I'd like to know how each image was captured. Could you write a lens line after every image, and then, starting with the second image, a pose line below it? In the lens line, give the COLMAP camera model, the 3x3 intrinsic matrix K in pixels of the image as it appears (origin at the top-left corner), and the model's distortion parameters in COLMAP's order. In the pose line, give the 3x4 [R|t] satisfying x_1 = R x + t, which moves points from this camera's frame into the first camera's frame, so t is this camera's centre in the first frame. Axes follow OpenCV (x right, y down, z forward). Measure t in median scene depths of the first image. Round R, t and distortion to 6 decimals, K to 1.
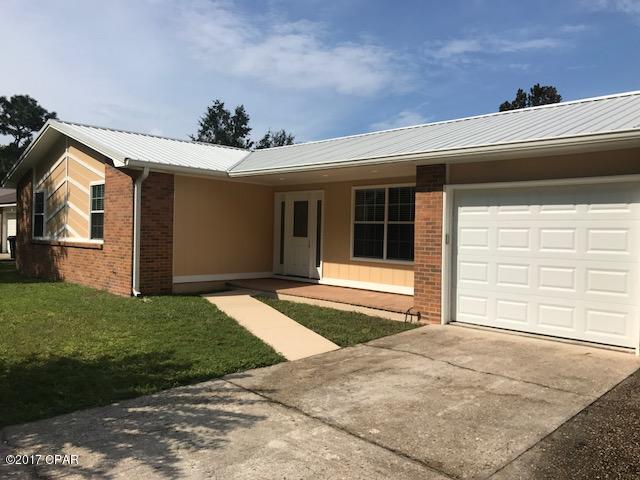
lens RADIAL K [[526.5, 0, 320.0], [0, 526.5, 240.0], [0, 0, 1]] dist [0.028883, -0.009327]
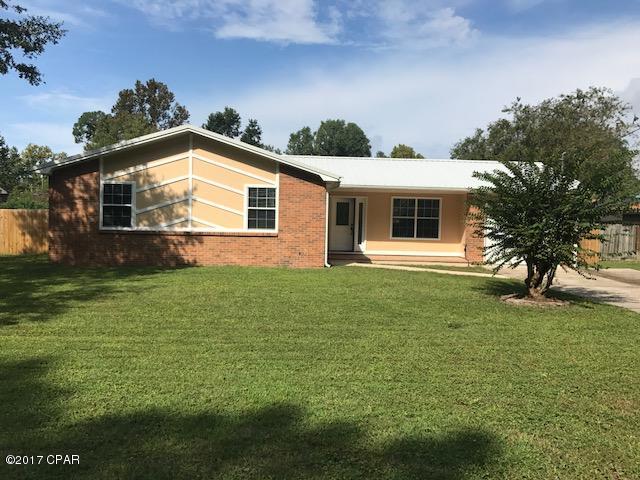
lens RADIAL K [[515.9, 0, 320.0], [0, 515.9, 240.0], [0, 0, 1]] dist [-0.008866, -0.007852]
pose [[0.669825, -0.032870, 0.741791, -1.326609], [0.000342, 0.999033, 0.043960, -0.032271], [-0.742519, -0.029192, 0.669189, 0.044459]]
